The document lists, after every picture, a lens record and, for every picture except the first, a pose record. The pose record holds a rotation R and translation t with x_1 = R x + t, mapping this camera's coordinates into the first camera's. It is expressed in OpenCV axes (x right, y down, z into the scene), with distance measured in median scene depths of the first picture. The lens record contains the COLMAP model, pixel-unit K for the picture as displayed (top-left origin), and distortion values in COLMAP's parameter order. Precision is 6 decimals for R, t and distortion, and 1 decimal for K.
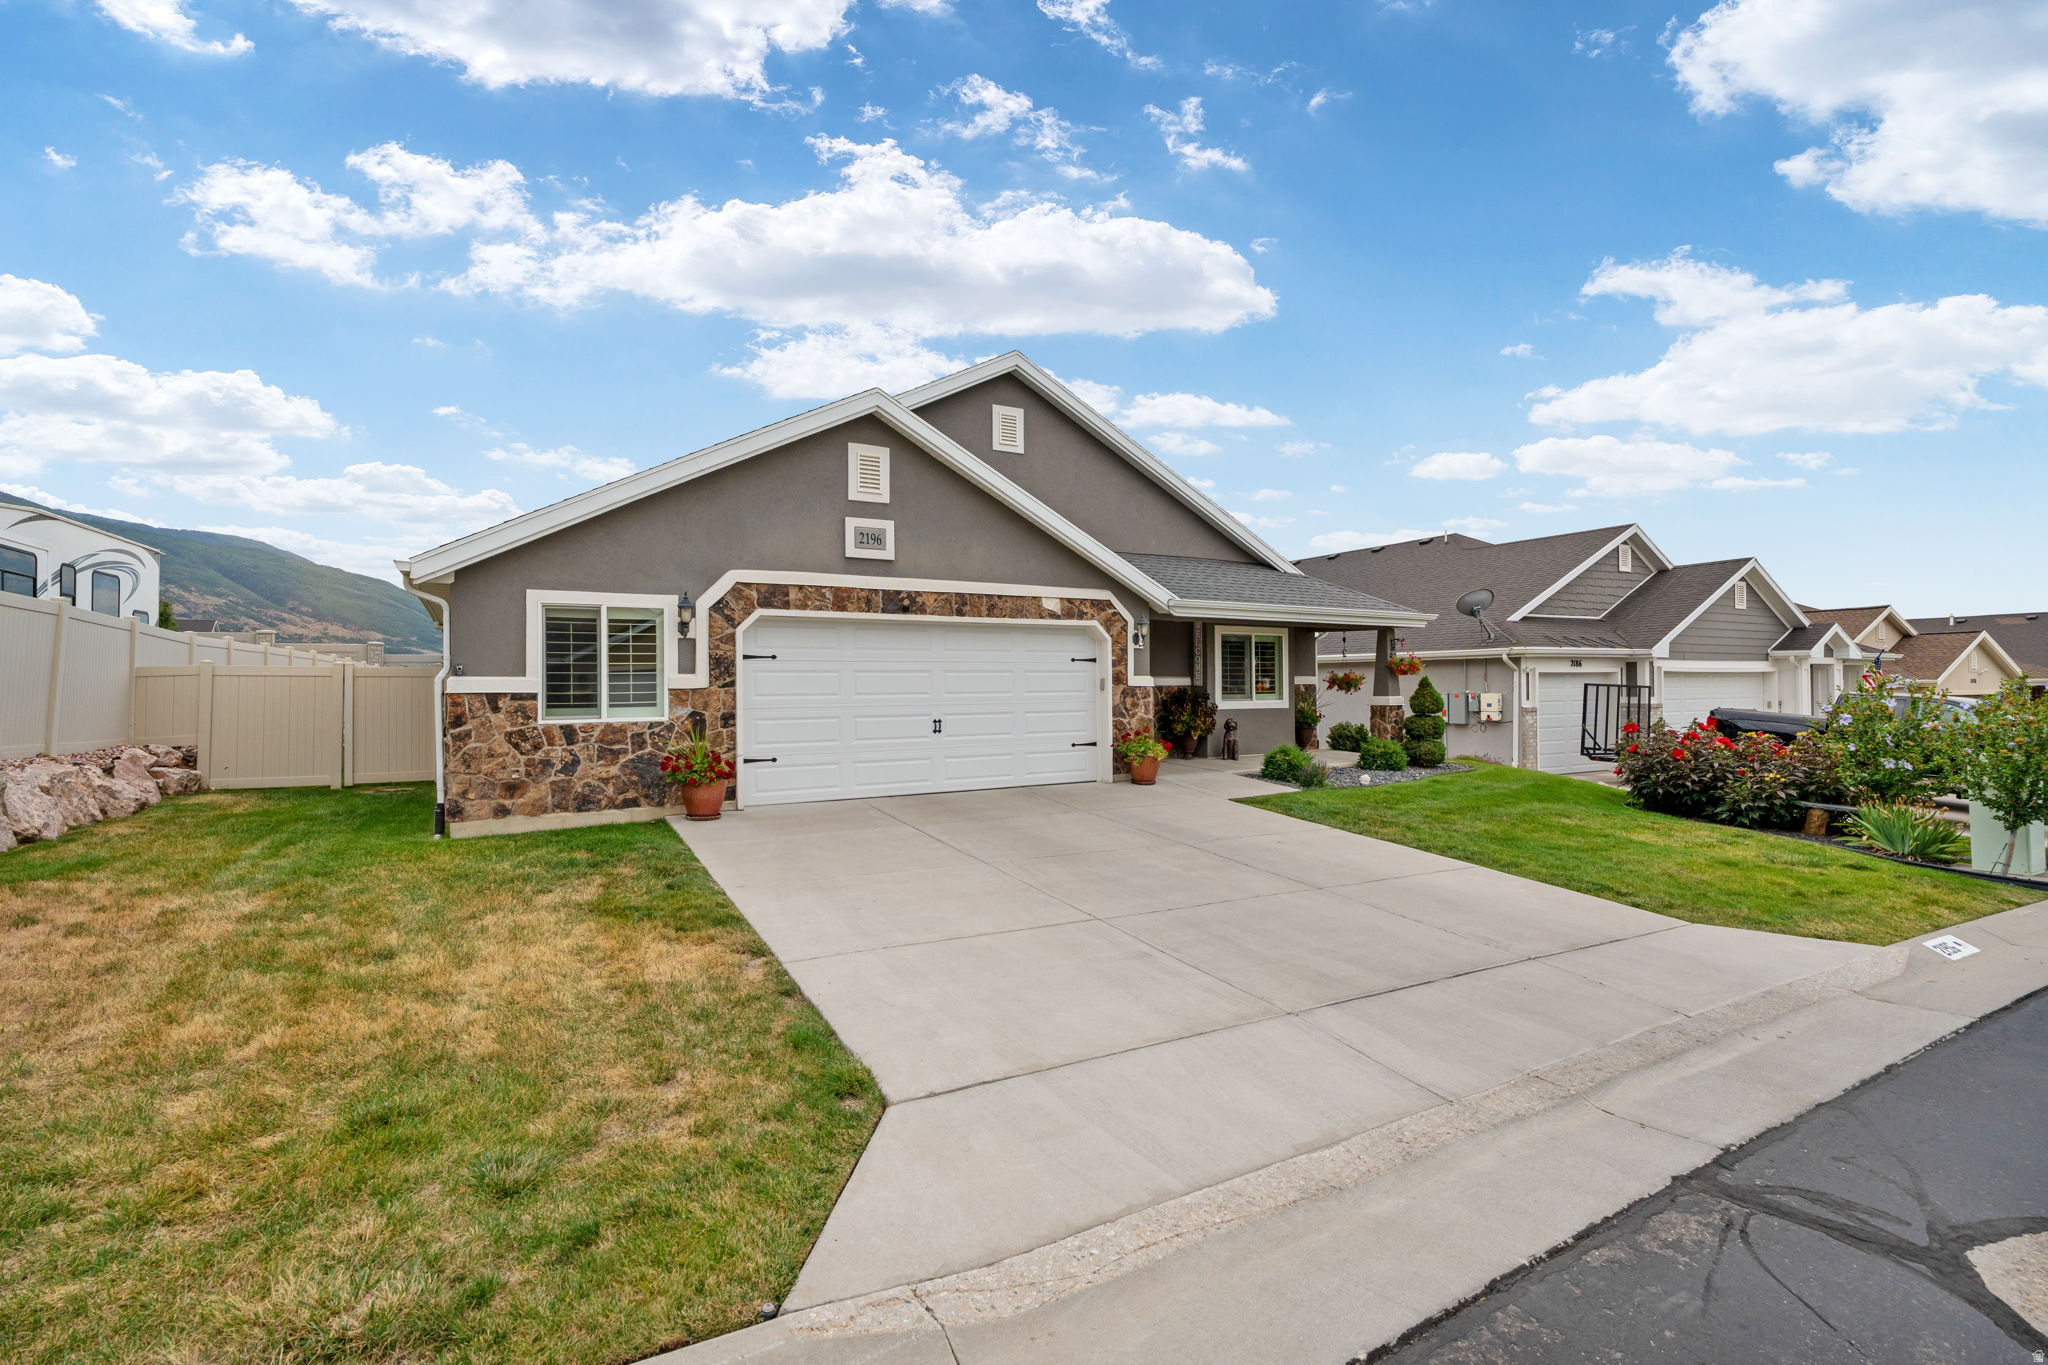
lens RADIAL K [[942.7, 0, 1065.7], [0, 942.7, 686.0], [0, 0, 1]] dist [-0.015450, 0.000089]
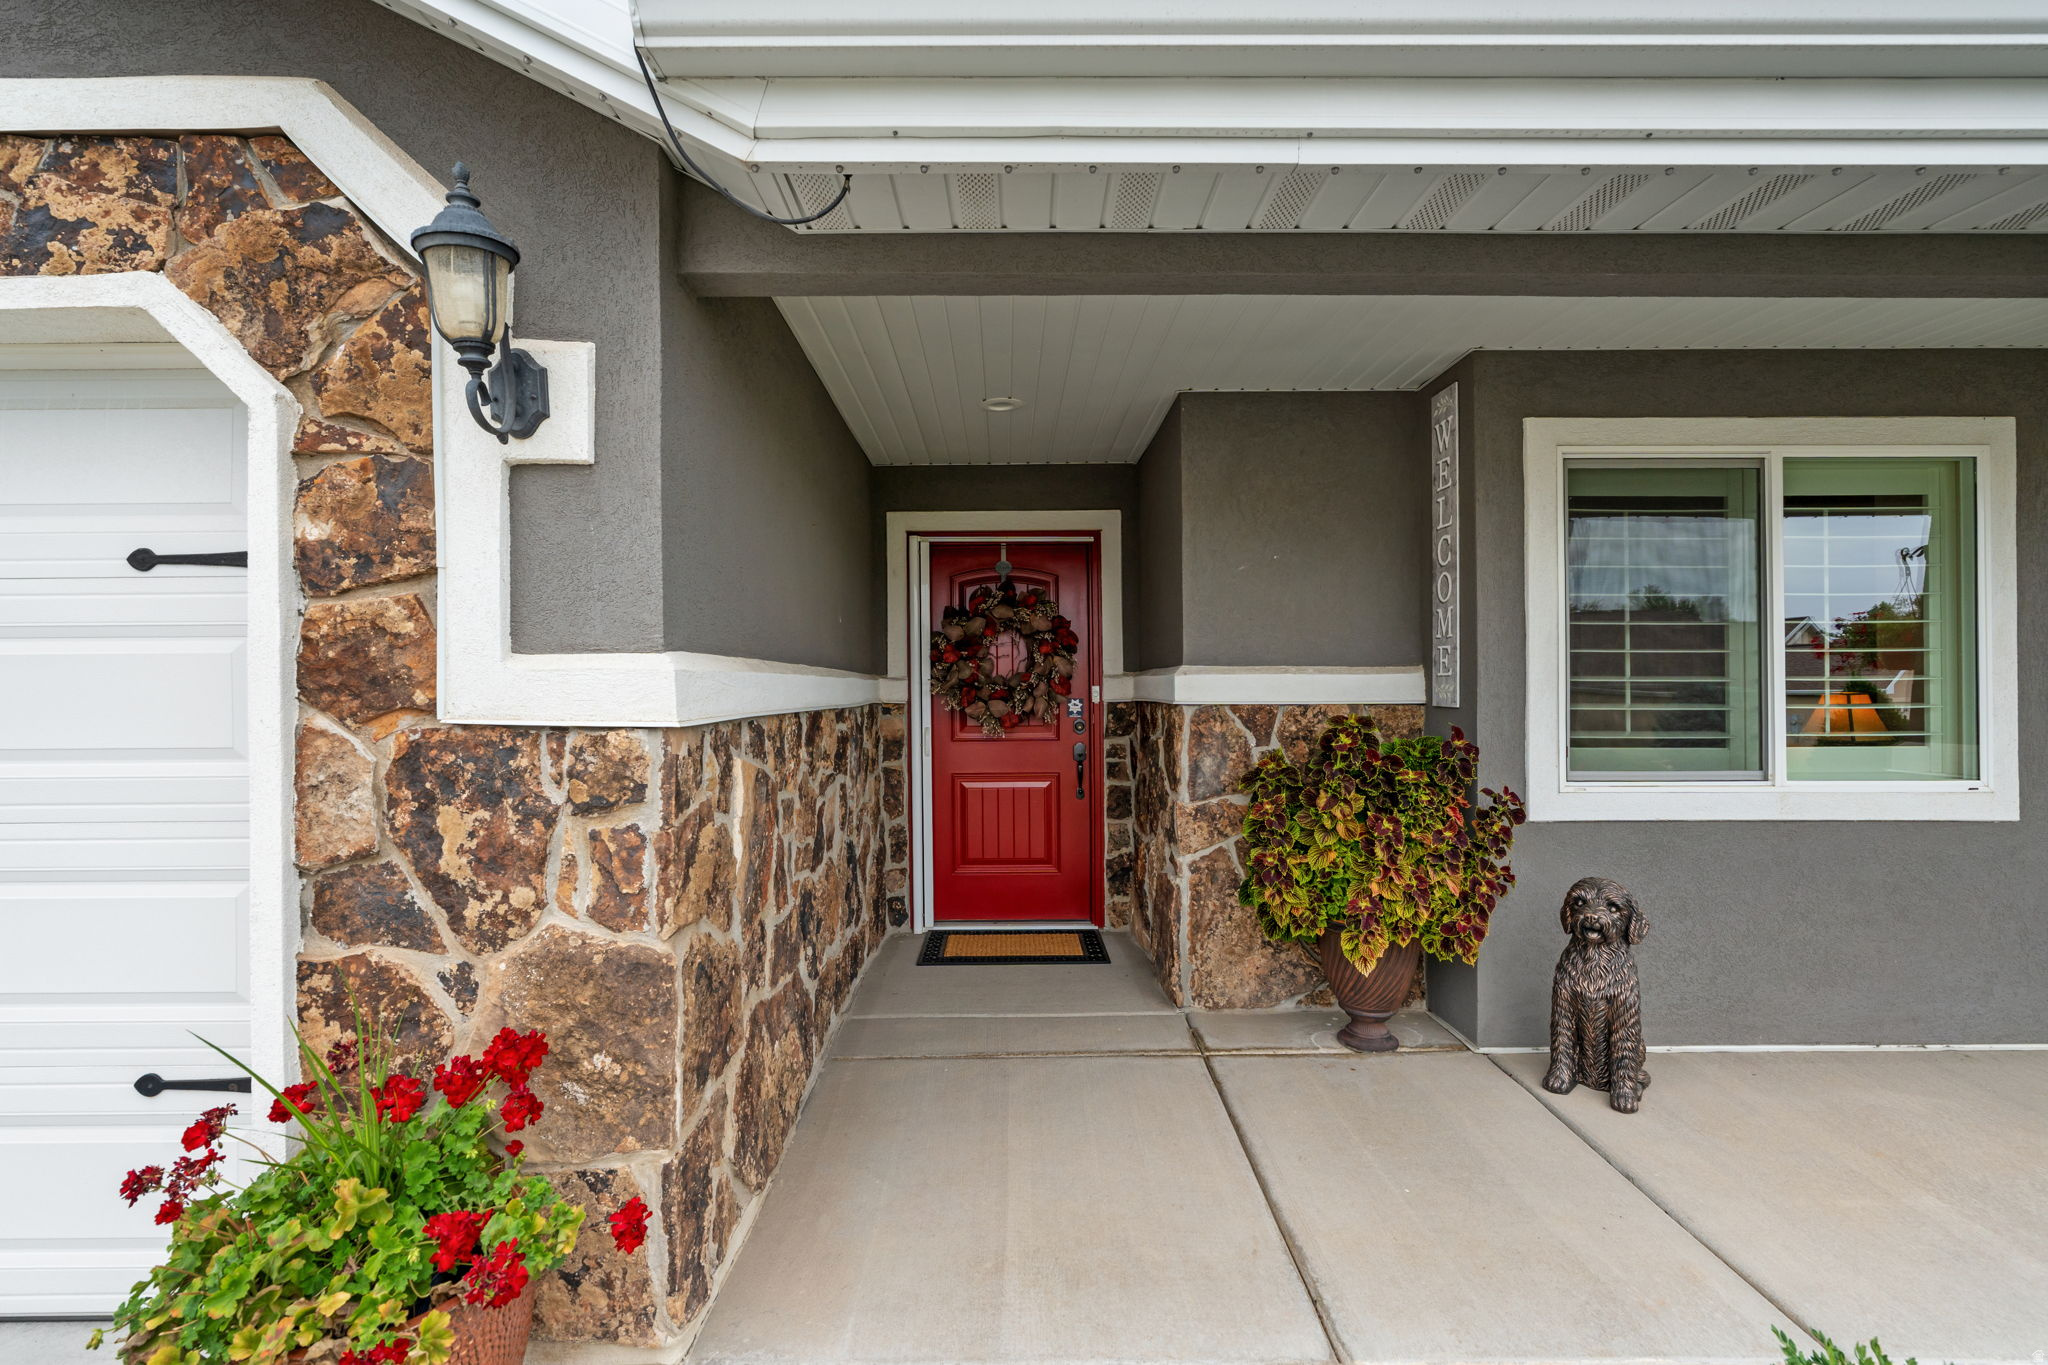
lens RADIAL K [[981.2, 0, 1024.0], [0, 981.2, 682.5], [0, 0, 1]] dist [0.001847, 0.000194]
pose [[0.843369, -0.002376, -0.537330, 0.223856], [0.000957, 0.999995, -0.002919, -0.006217], [0.537334, 0.001947, 0.843367, 0.933594]]
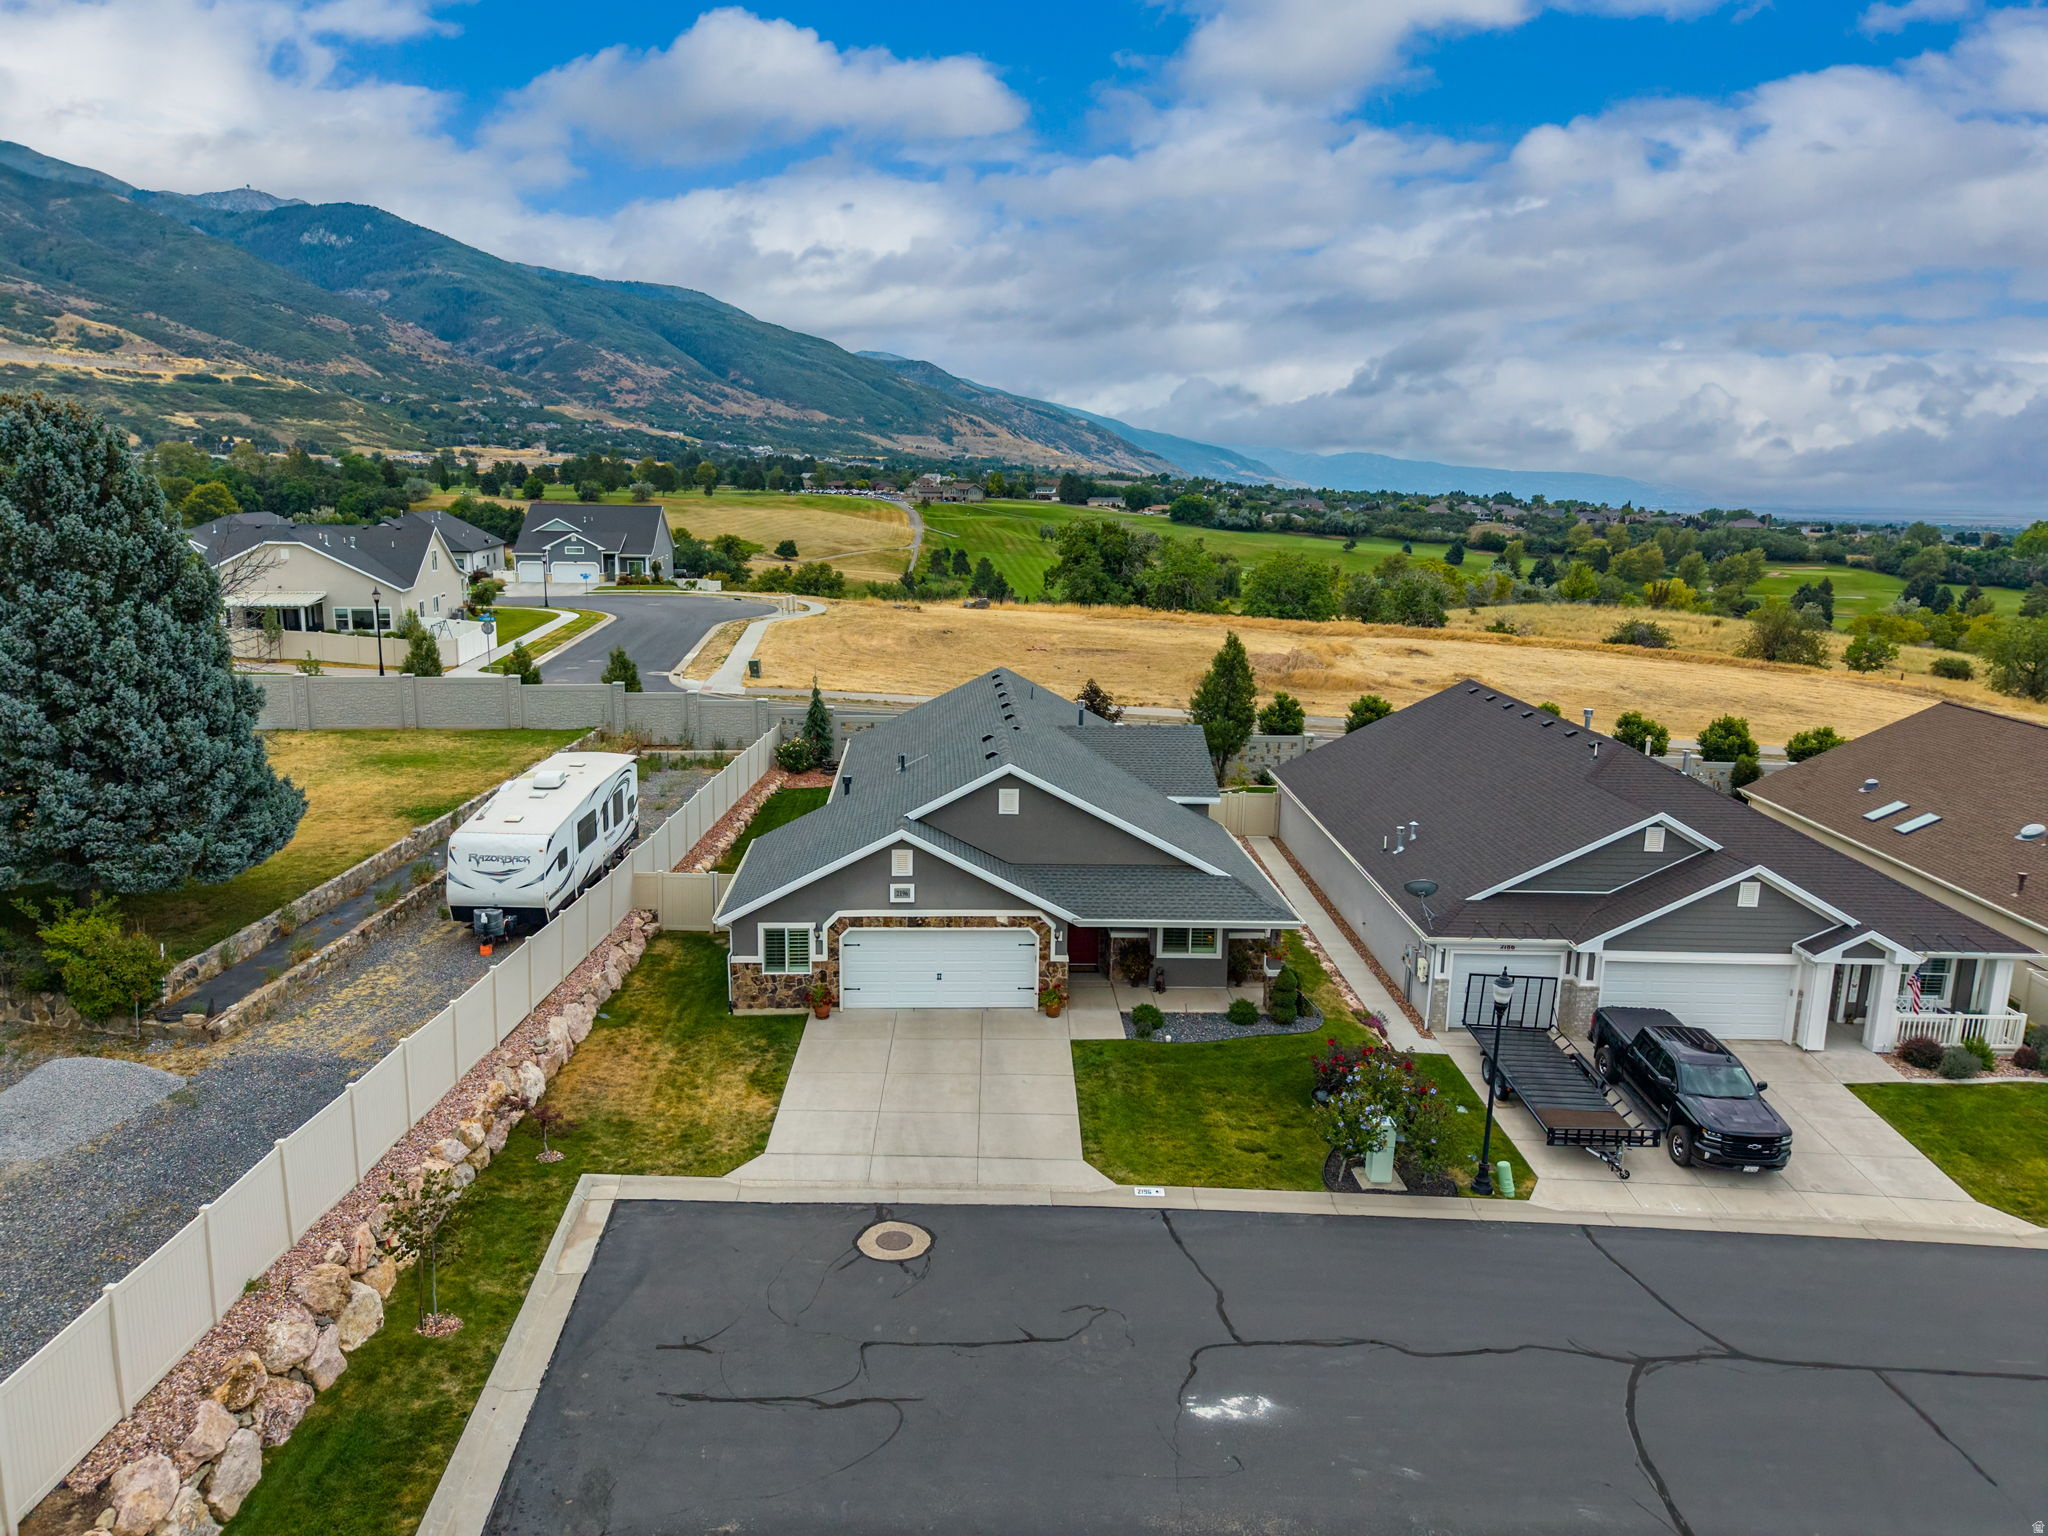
lens RADIAL K [[1503.7, 0, 1016.1], [0, 1503.7, 807.8], [0, 0, 1]] dist [0.065976, -0.094172]
pose [[0.868197, 0.140142, -0.476020, 1.361913], [-0.024977, 0.970417, 0.240139, -0.992511], [0.495592, -0.196598, 0.846013, -1.440603]]
